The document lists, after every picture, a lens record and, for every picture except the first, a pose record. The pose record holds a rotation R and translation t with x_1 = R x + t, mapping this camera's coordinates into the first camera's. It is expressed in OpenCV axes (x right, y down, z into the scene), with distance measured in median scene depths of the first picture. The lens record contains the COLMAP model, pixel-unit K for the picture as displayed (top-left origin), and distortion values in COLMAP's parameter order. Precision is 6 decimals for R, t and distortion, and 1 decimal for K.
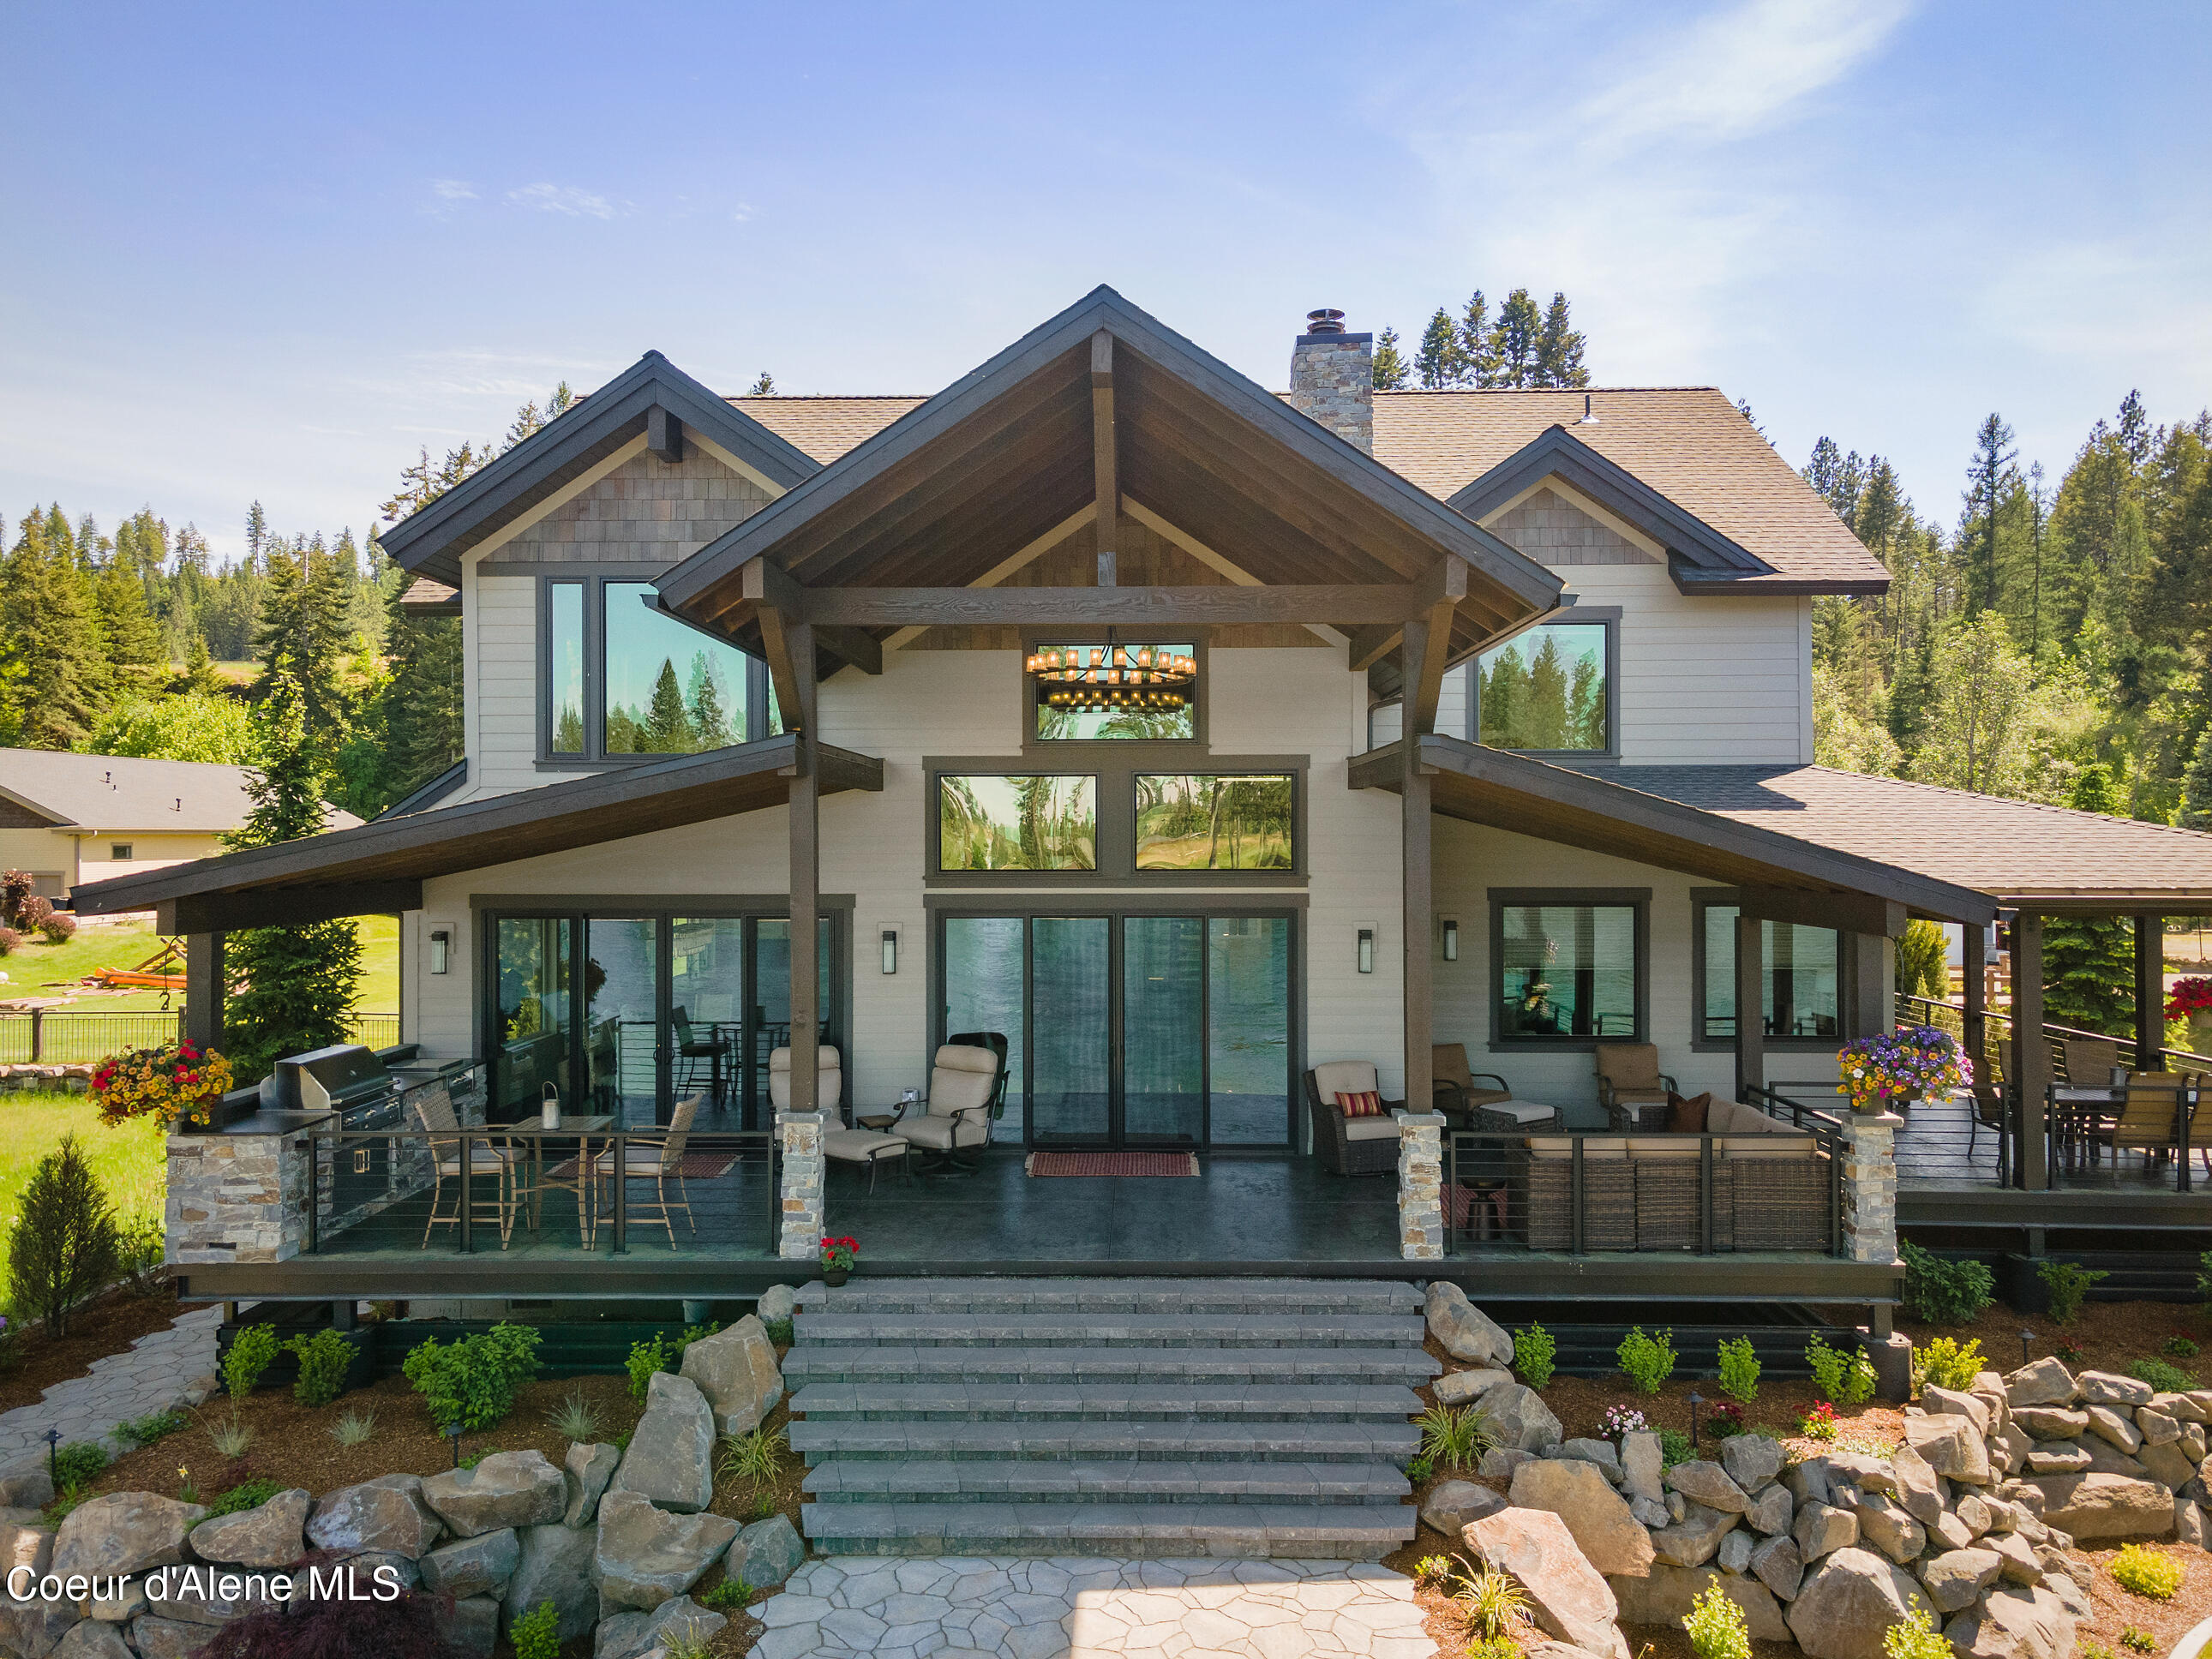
lens RADIAL K [[1607.1, 0, 1104.2], [0, 1607.1, 831.3], [0, 0, 1]] dist [-0.004288, 0.074206]
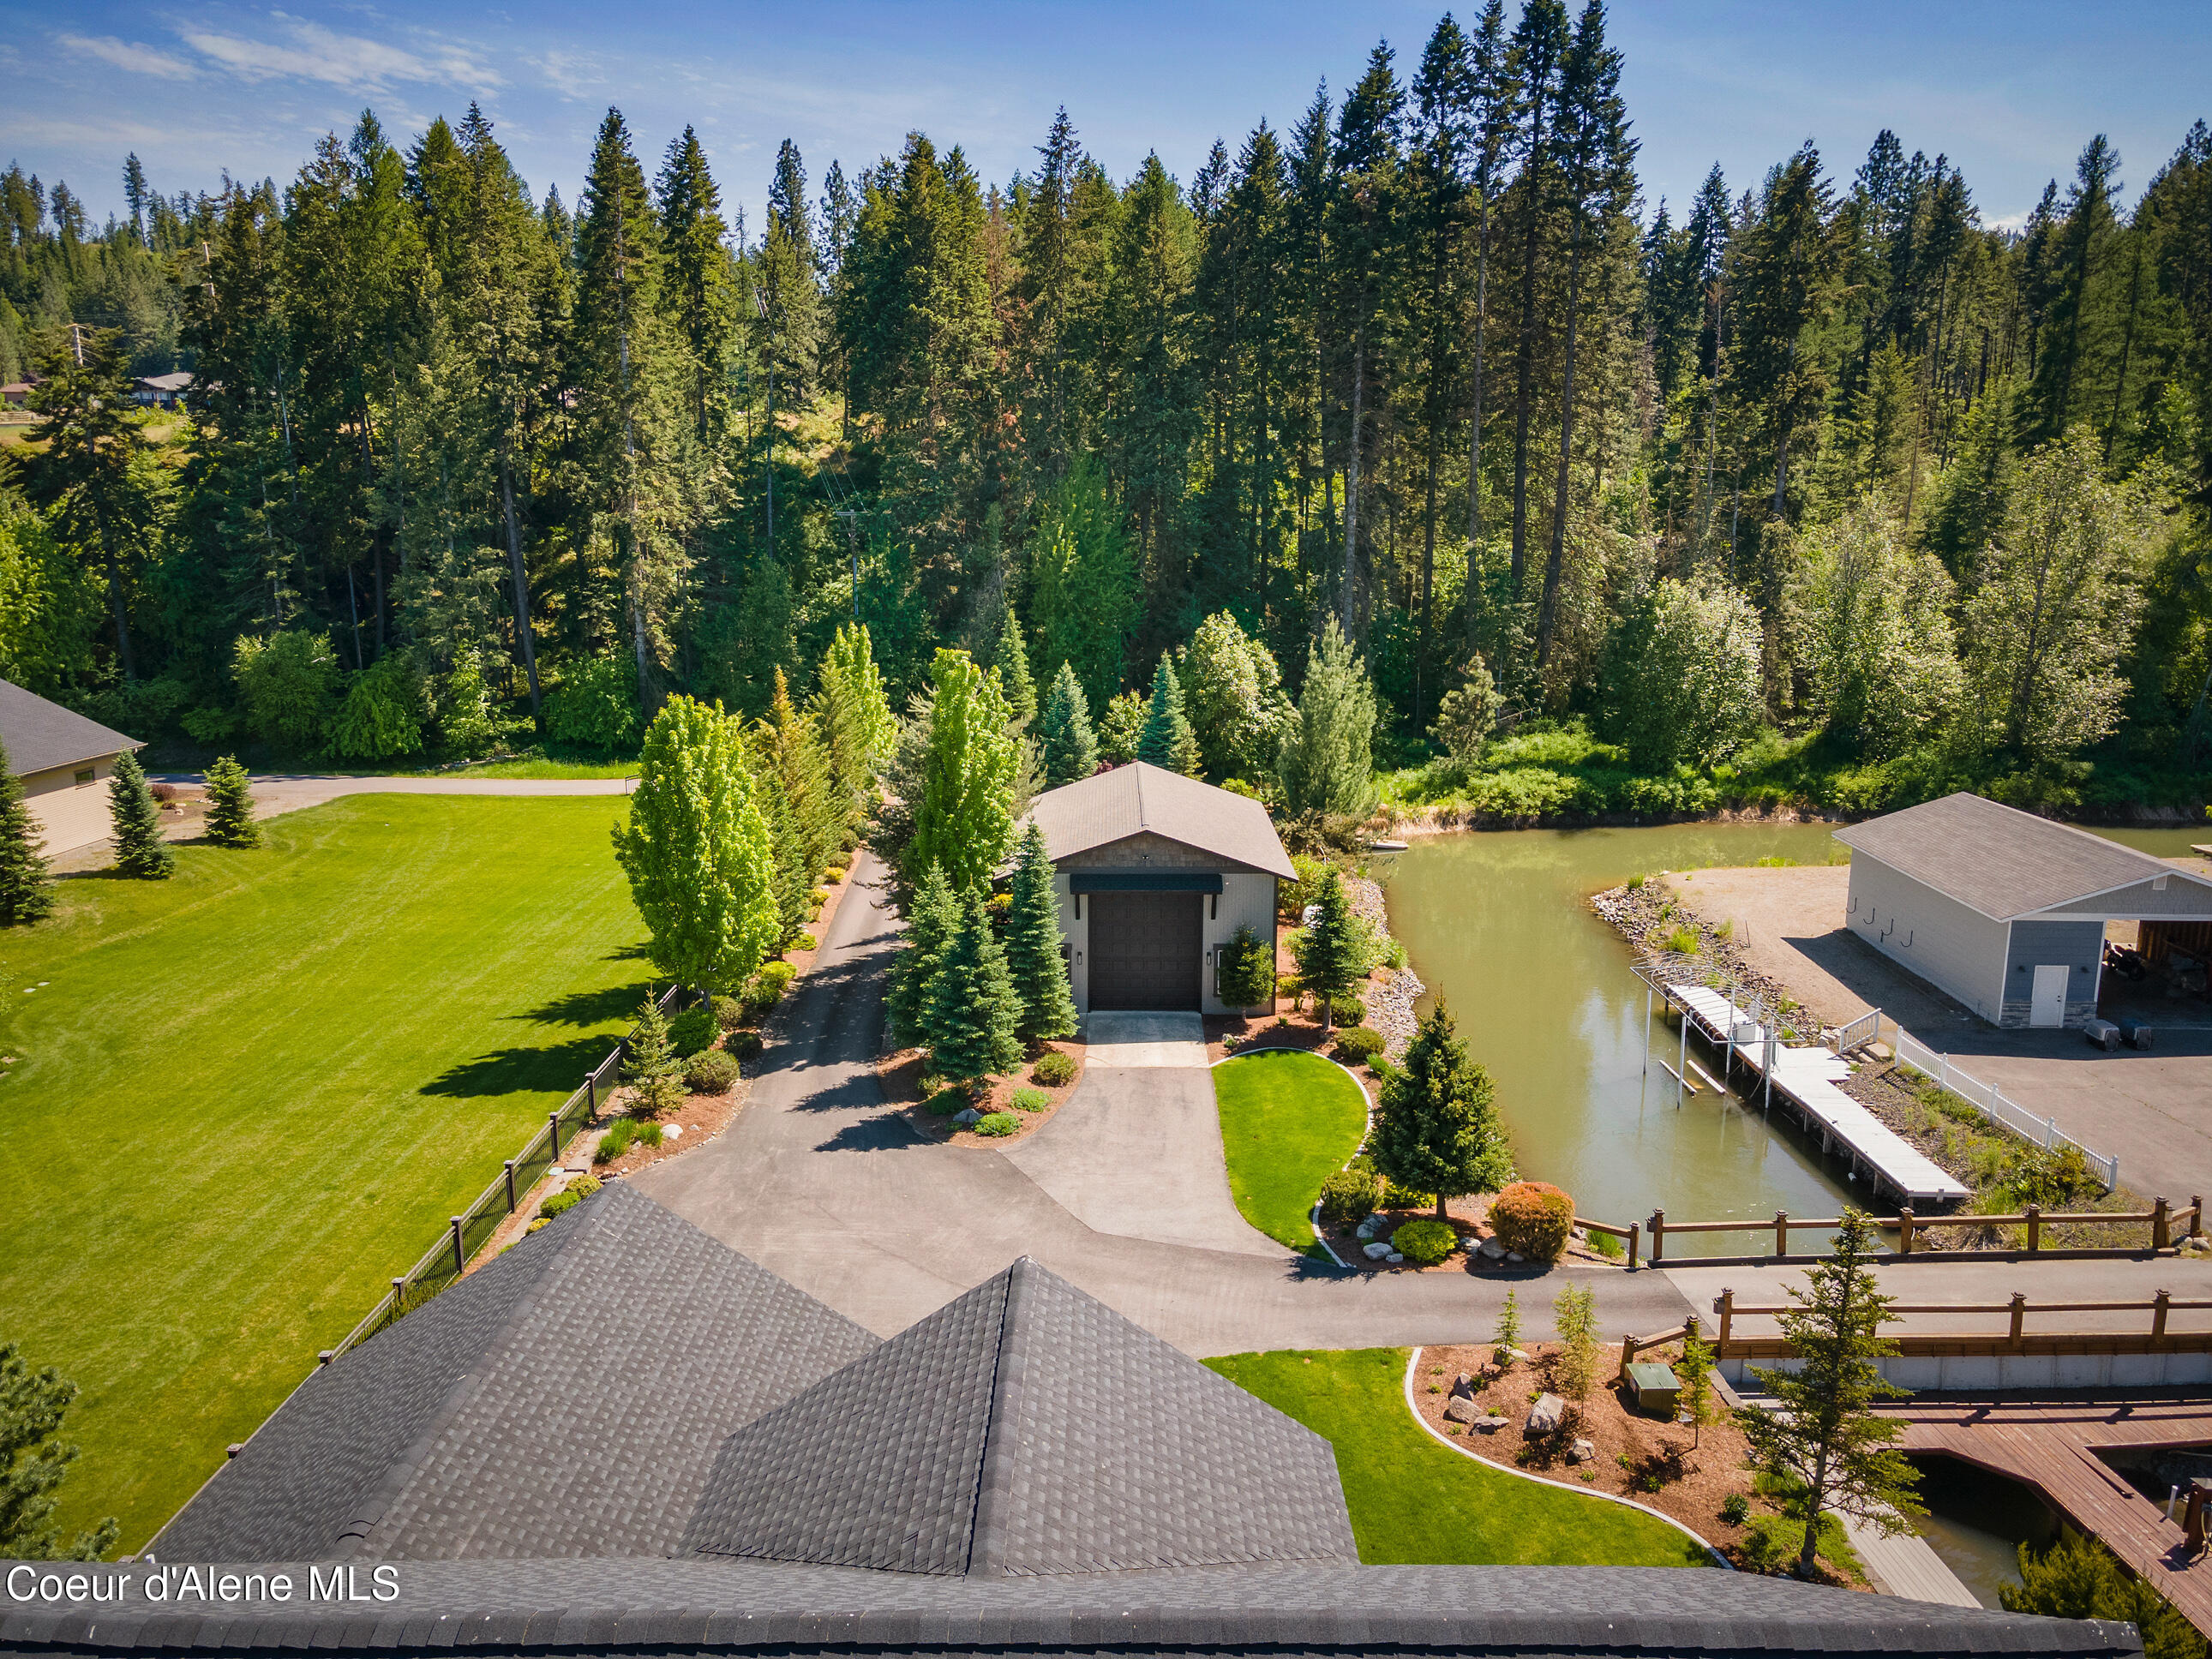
lens RADIAL K [[1619.8, 0, 1087.8], [0, 1619.8, 835.8], [0, 0, 1]] dist [0.010330, 0.039379]
pose [[0.999986, 0.001130, 0.005112, 0.202987], [-0.002134, 0.979607, 0.200910, -0.740075], [-0.004781, -0.200918, 0.979596, 0.949369]]
